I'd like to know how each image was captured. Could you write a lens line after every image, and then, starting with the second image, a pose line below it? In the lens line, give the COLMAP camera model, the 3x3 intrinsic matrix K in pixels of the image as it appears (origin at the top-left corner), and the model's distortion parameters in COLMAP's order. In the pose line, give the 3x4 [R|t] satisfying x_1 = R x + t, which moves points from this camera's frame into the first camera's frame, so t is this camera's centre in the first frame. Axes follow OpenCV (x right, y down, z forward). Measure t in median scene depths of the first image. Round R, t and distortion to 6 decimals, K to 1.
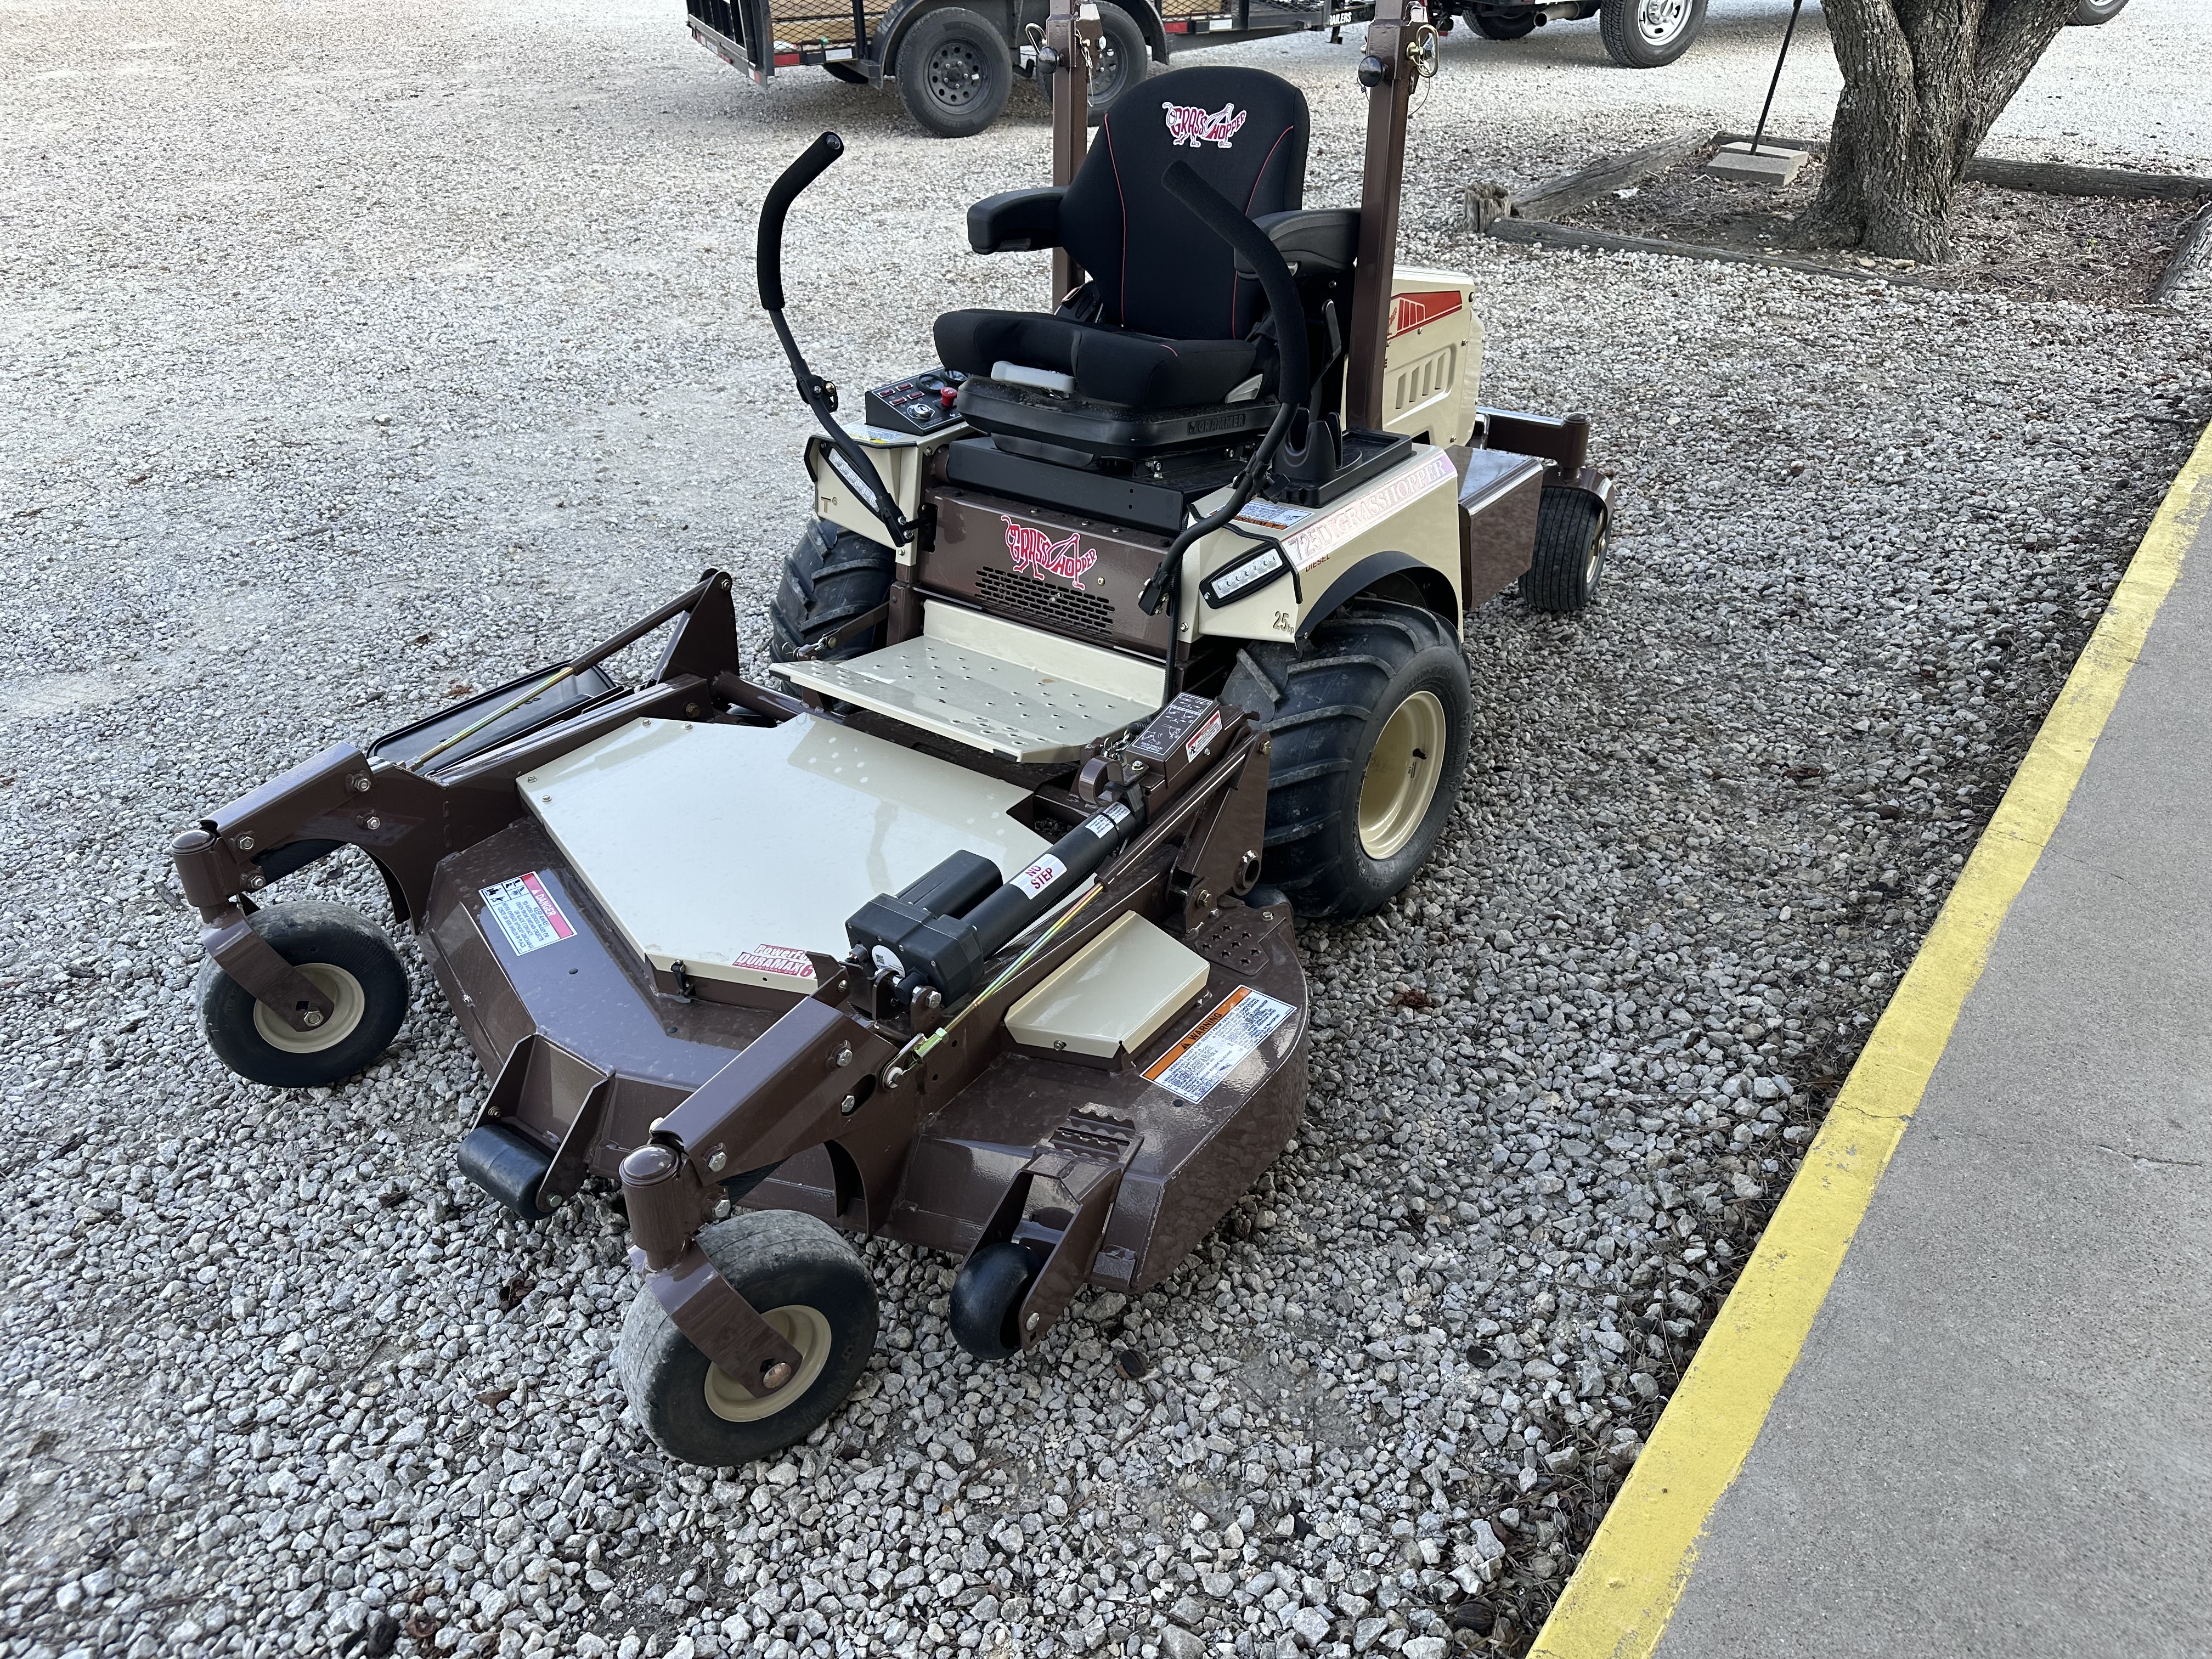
lens RADIAL K [[1556.6, 0, 1102.3], [0, 1556.6, 864.9], [0, 0, 1]] dist [0.052792, -0.059200]
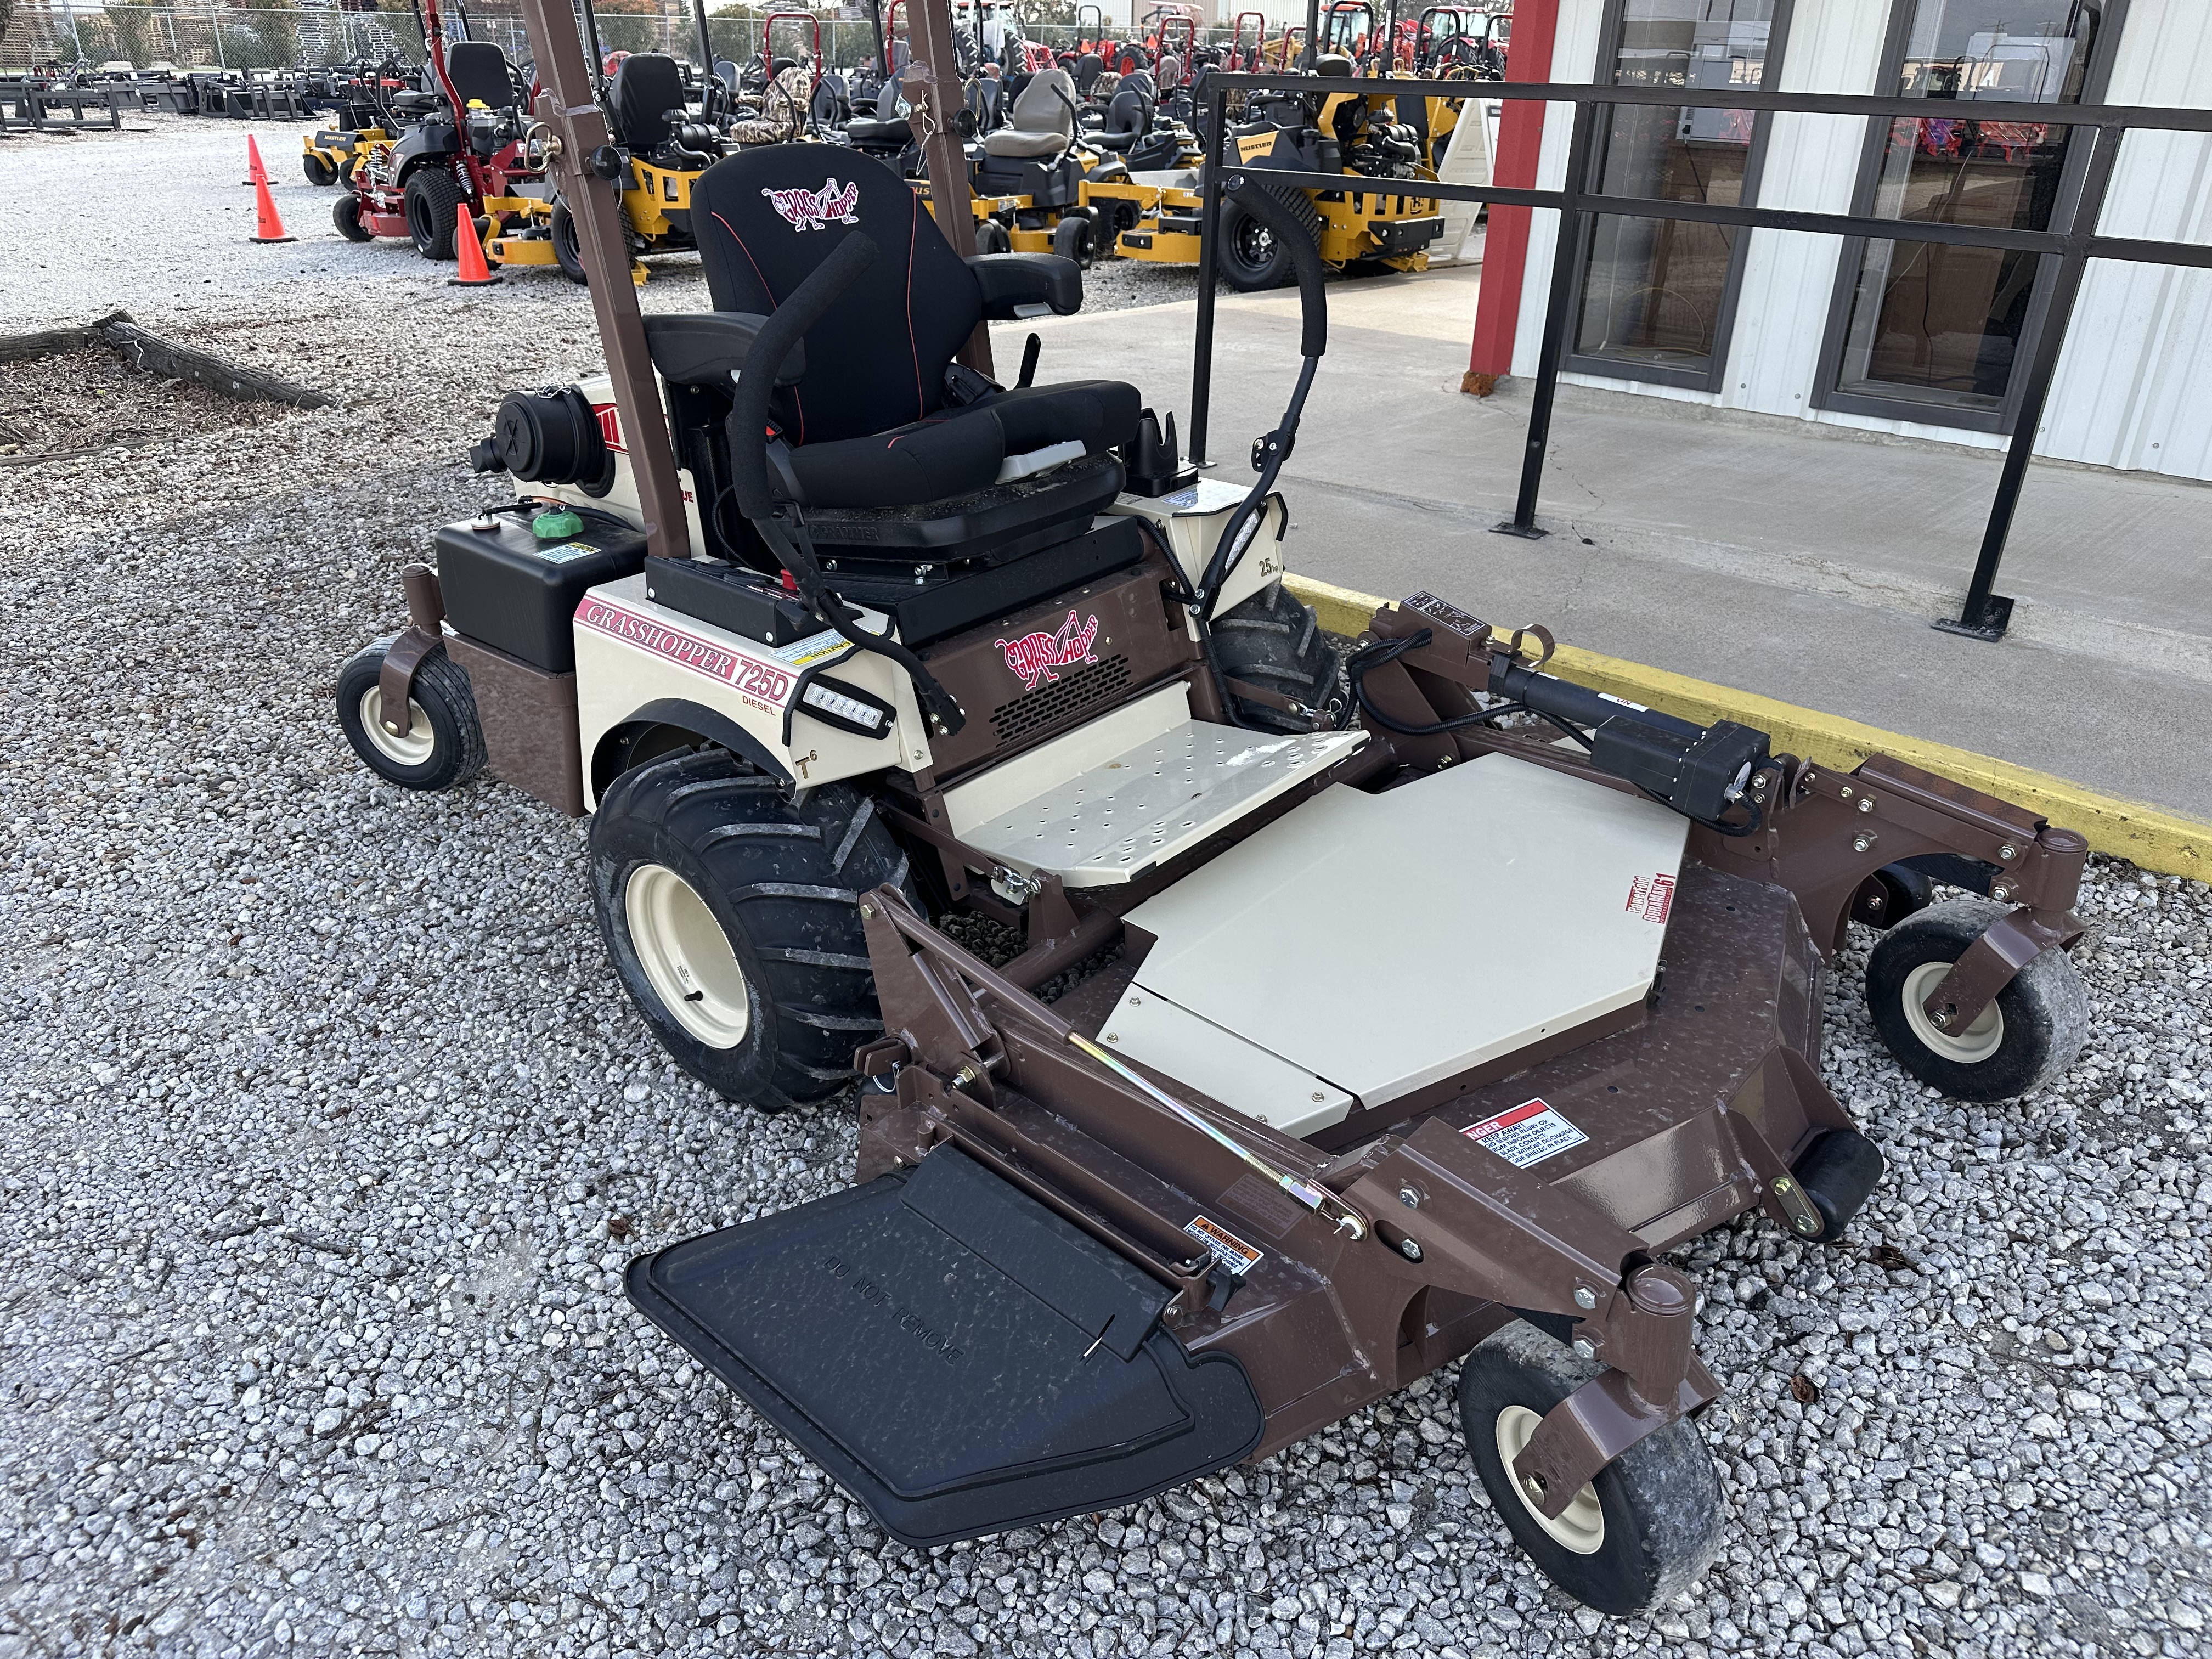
lens RADIAL K [[1556.6, 0, 1102.3], [0, 1556.6, 864.9], [0, 0, 1]] dist [0.052792, -0.059200]
pose [[0.073344, -0.456533, 0.886678, -0.954667], [0.556007, 0.756800, 0.343670, -0.428478], [-0.827935, 0.467793, 0.309342, 0.810740]]
